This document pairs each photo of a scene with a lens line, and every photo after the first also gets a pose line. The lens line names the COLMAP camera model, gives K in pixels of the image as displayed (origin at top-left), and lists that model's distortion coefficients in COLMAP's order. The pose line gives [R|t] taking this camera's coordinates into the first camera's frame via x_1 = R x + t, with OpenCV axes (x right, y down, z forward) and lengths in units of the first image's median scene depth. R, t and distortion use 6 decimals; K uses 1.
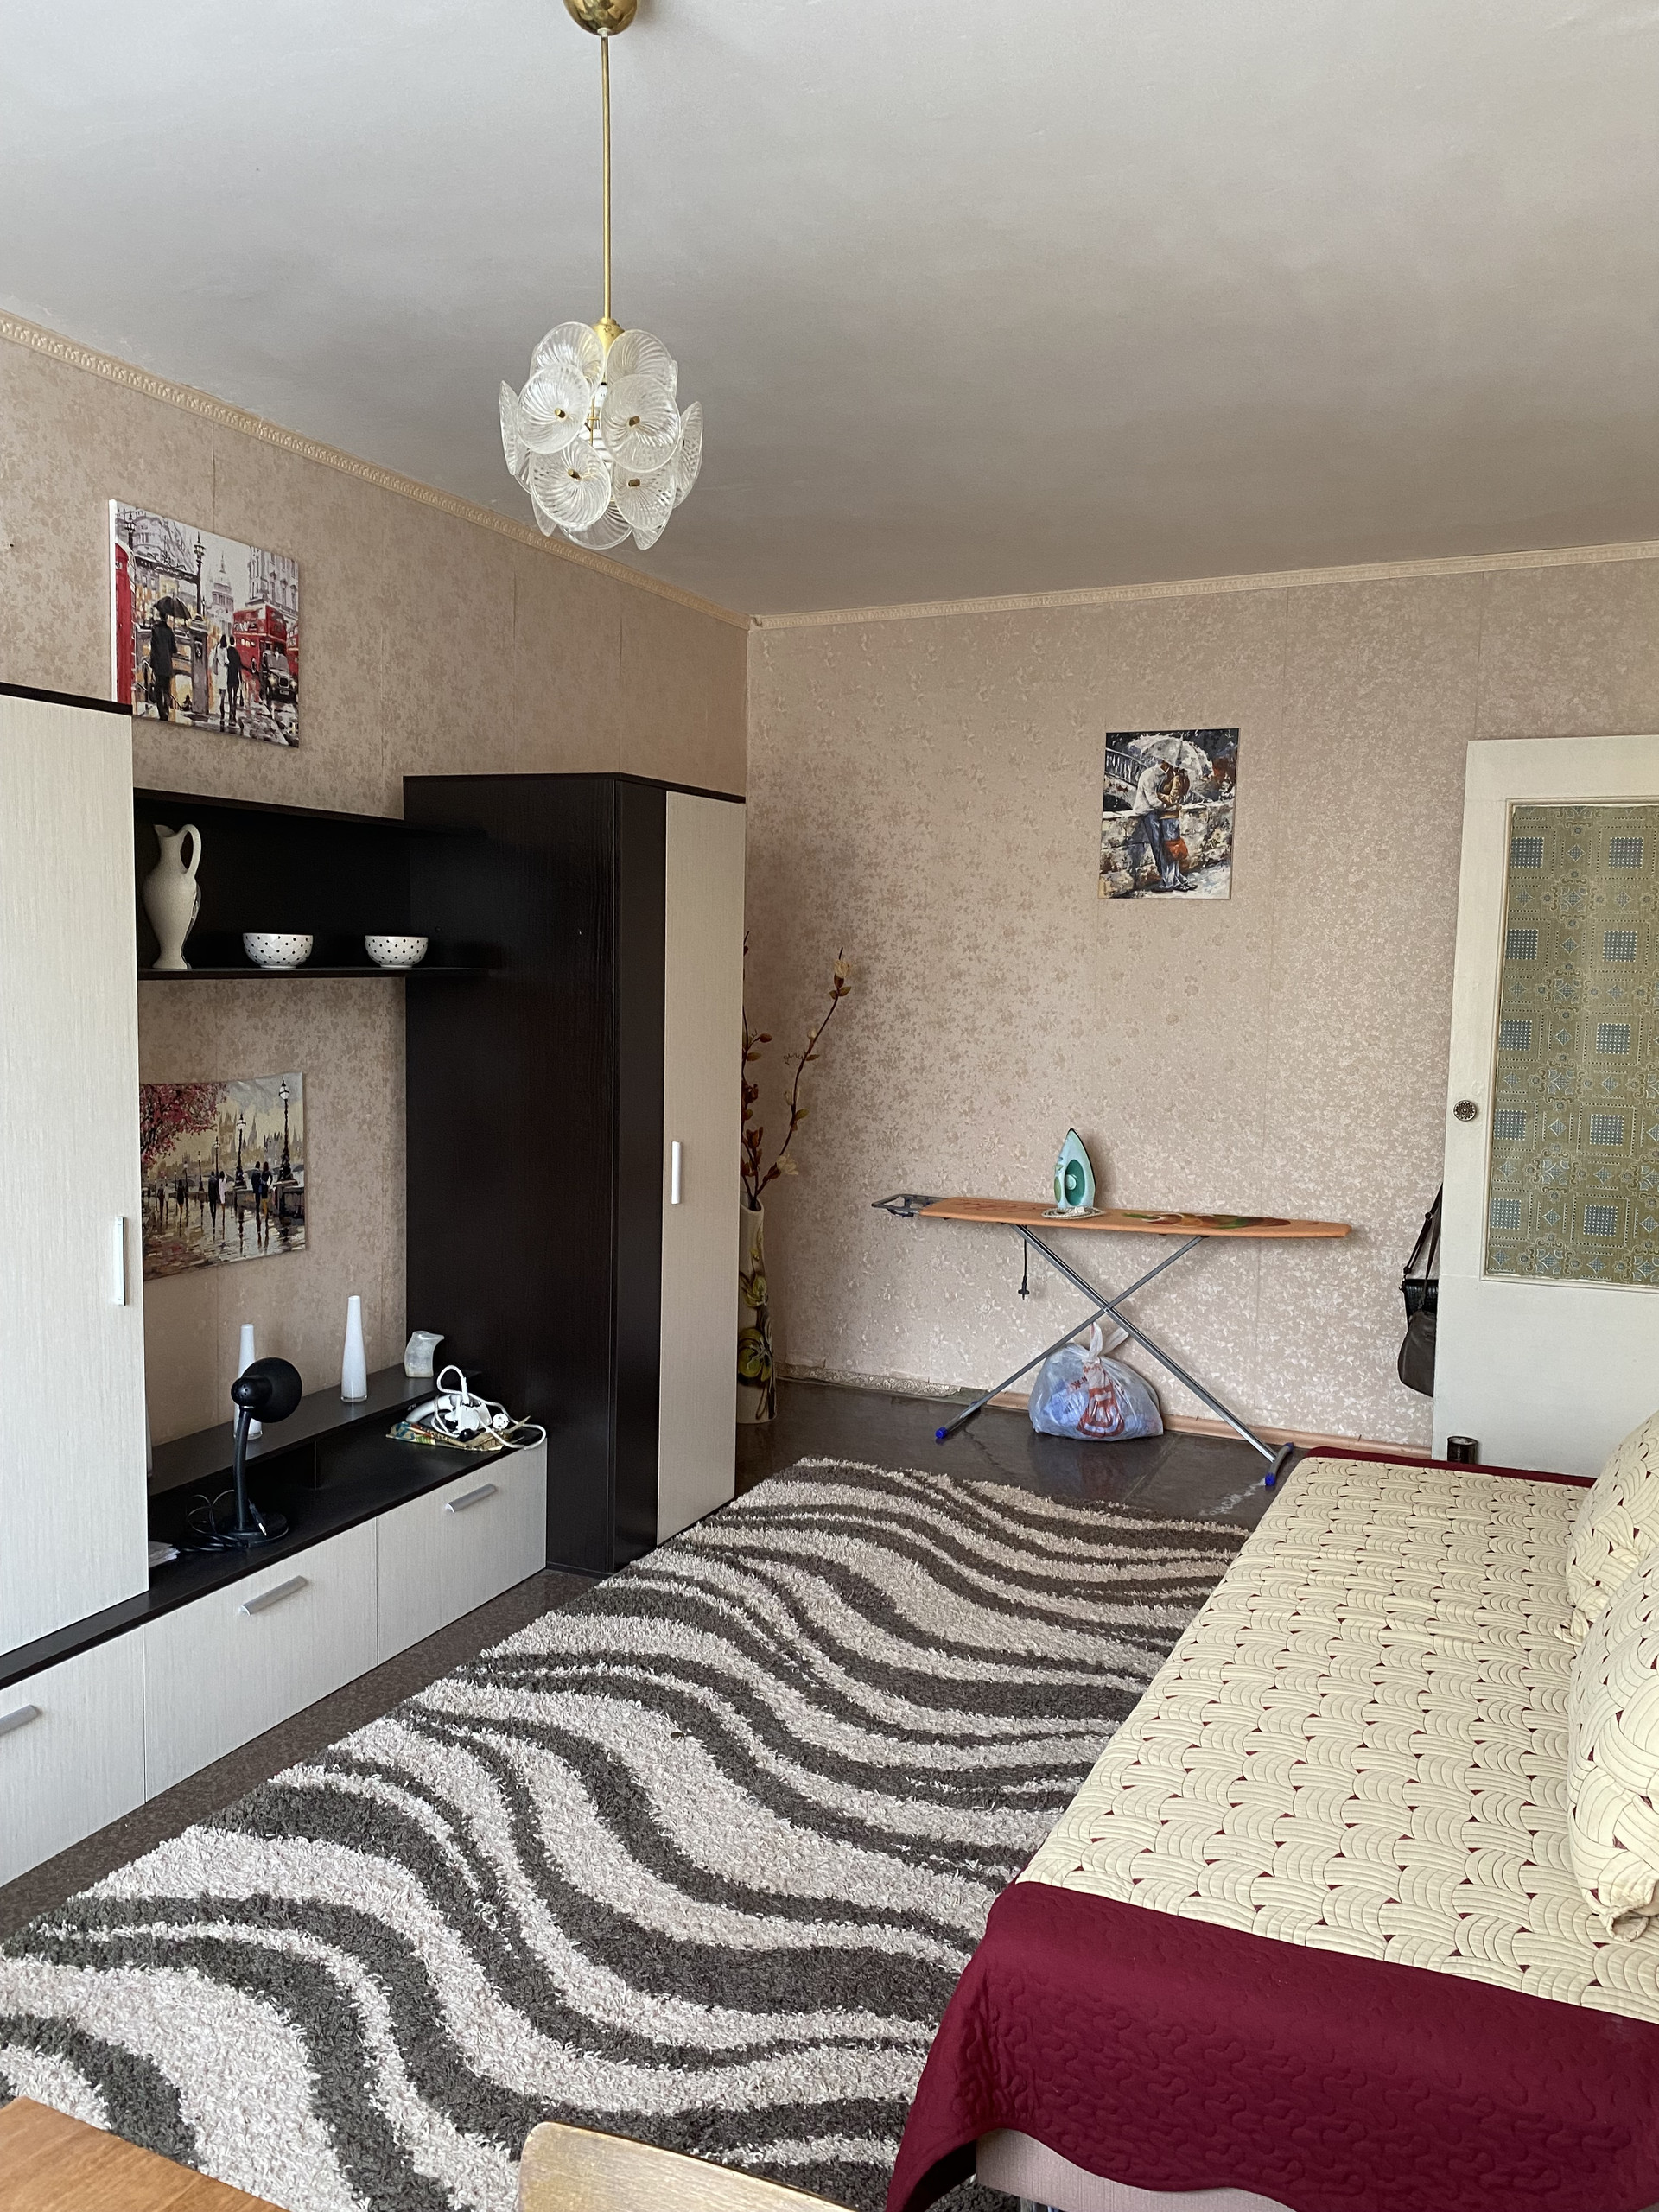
lens RADIAL K [[1669.3, 0, 823.4], [0, 1669.3, 1045.6], [0, 0, 1]] dist [-0.002946, 0.000578]
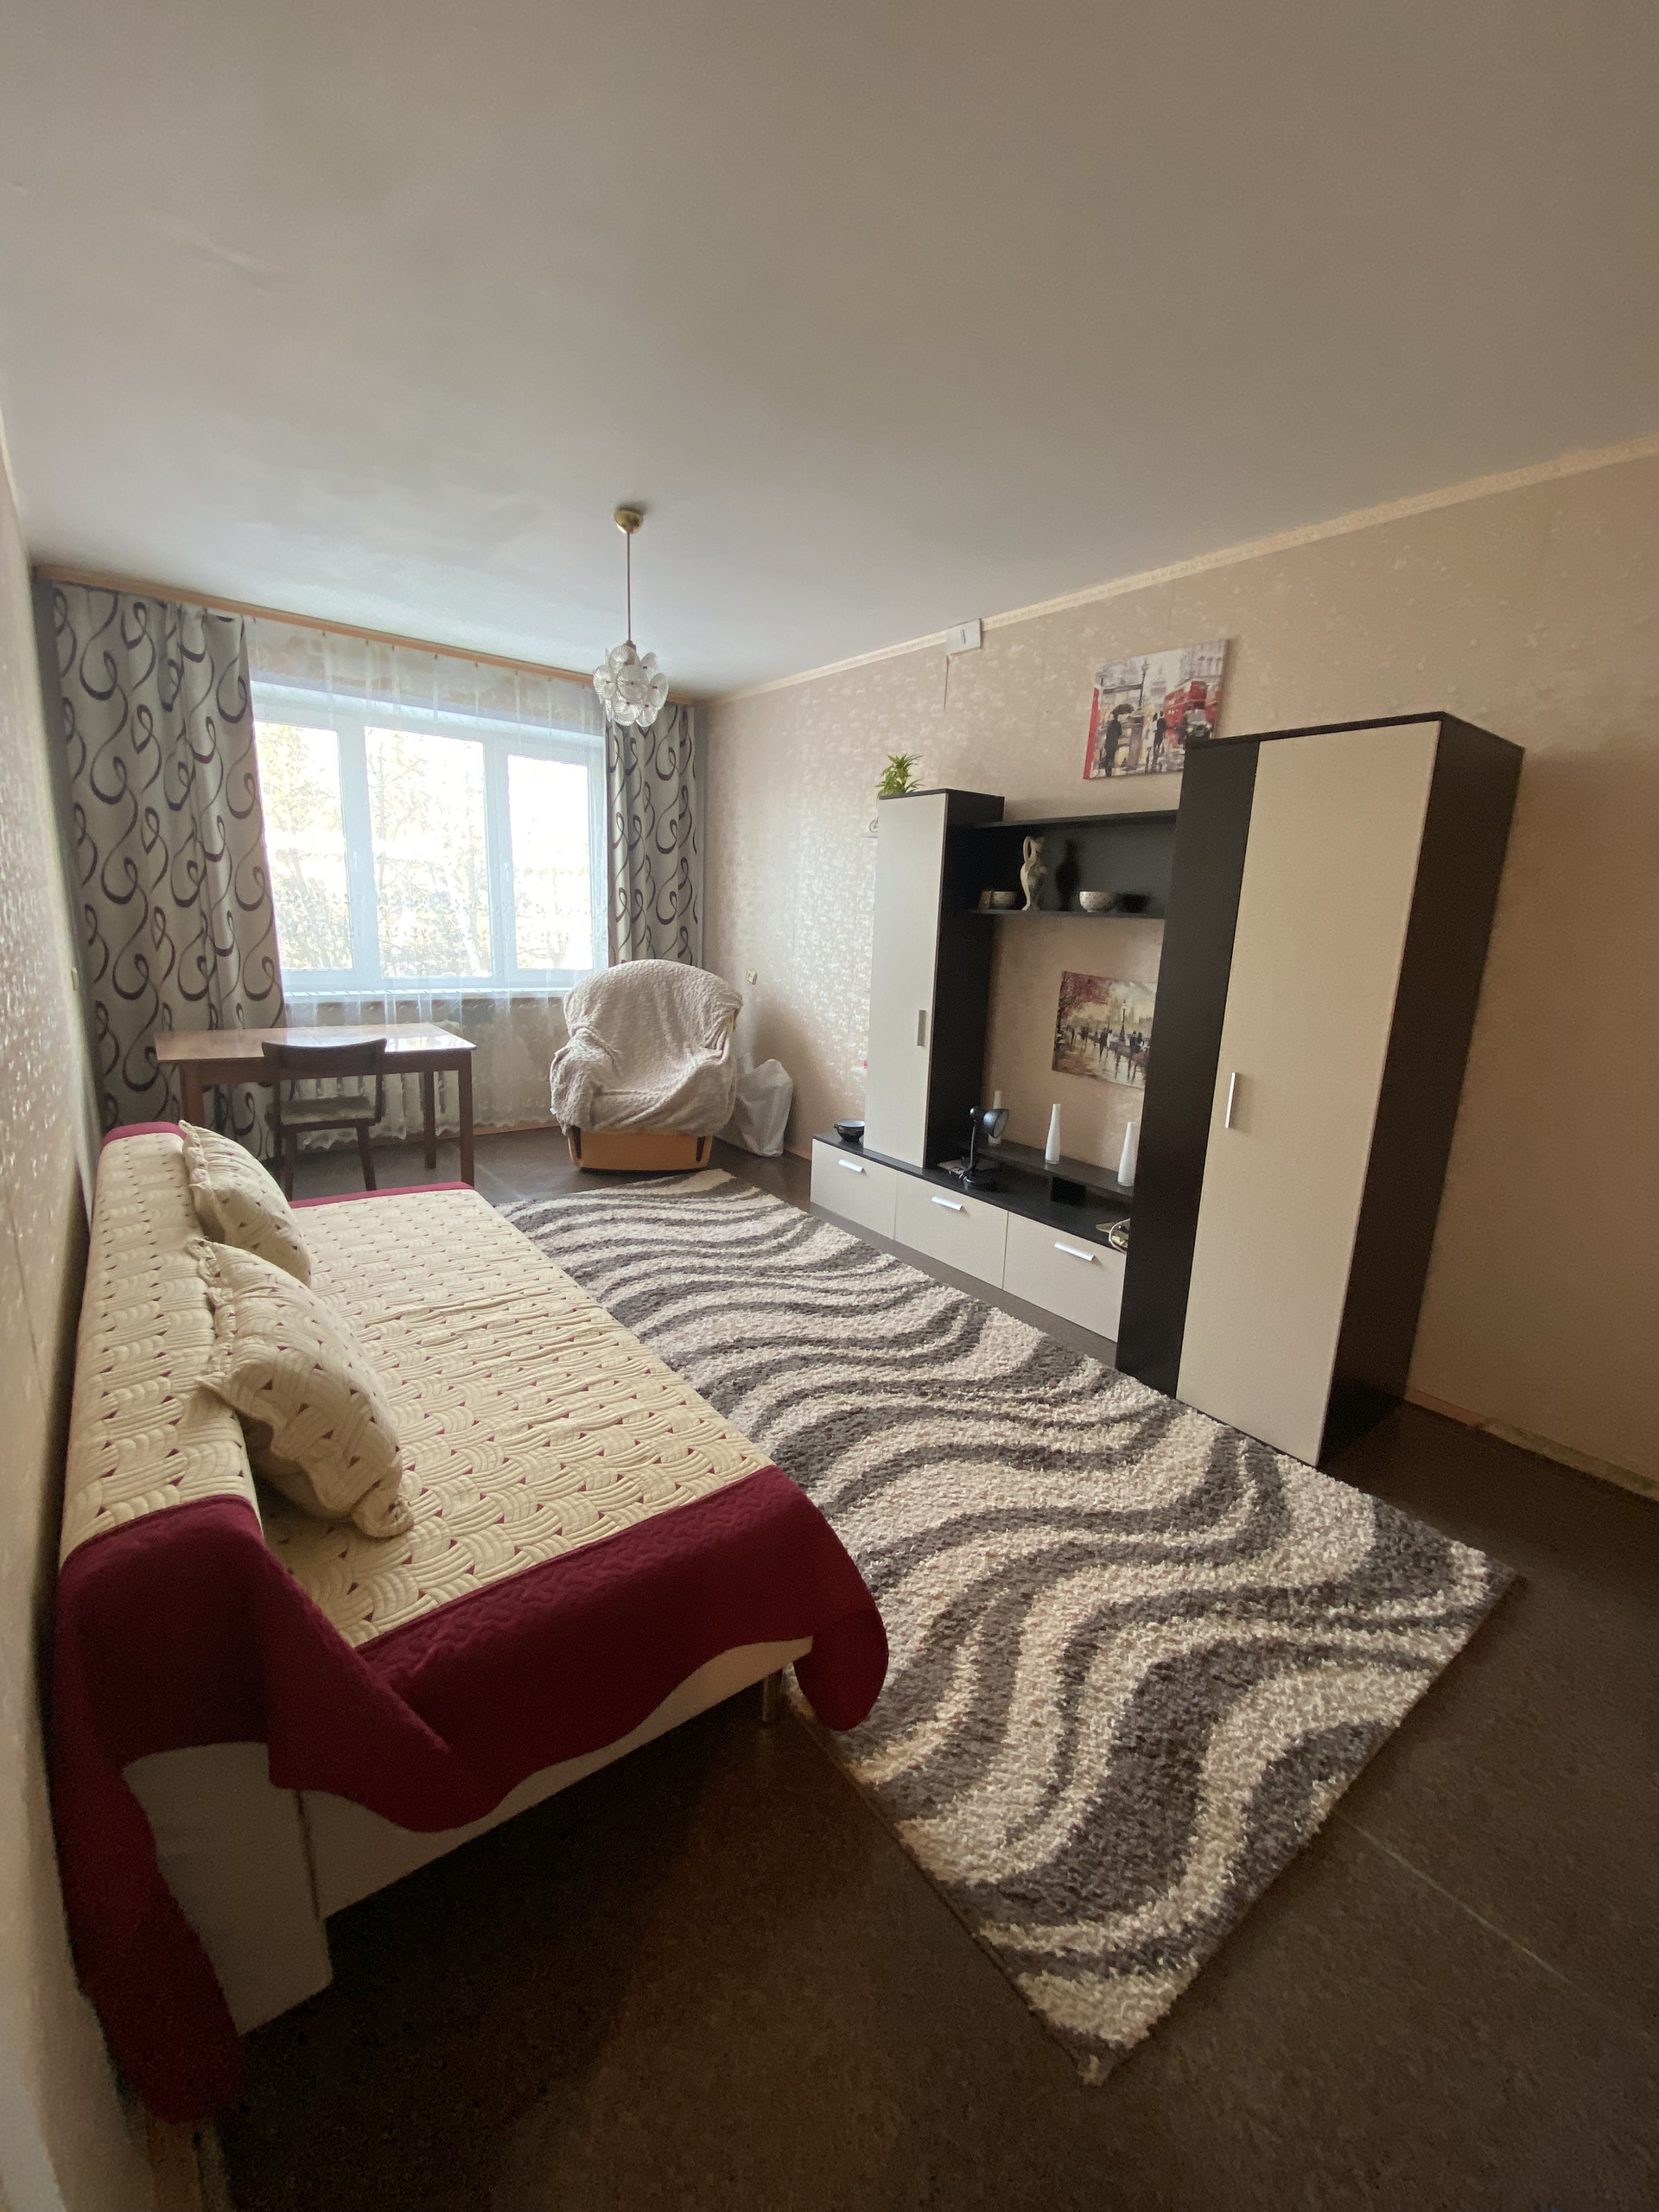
lens RADIAL K [[894.1, 0, 838.8], [0, 894.1, 1098.5], [0, 0, 1]] dist [-0.000541, -0.020809]
pose [[-0.459592, 0.141505, -0.876785, 0.623564], [-0.105543, 0.971528, 0.212119, -0.025221], [0.881836, 0.190027, -0.431572, 1.166597]]
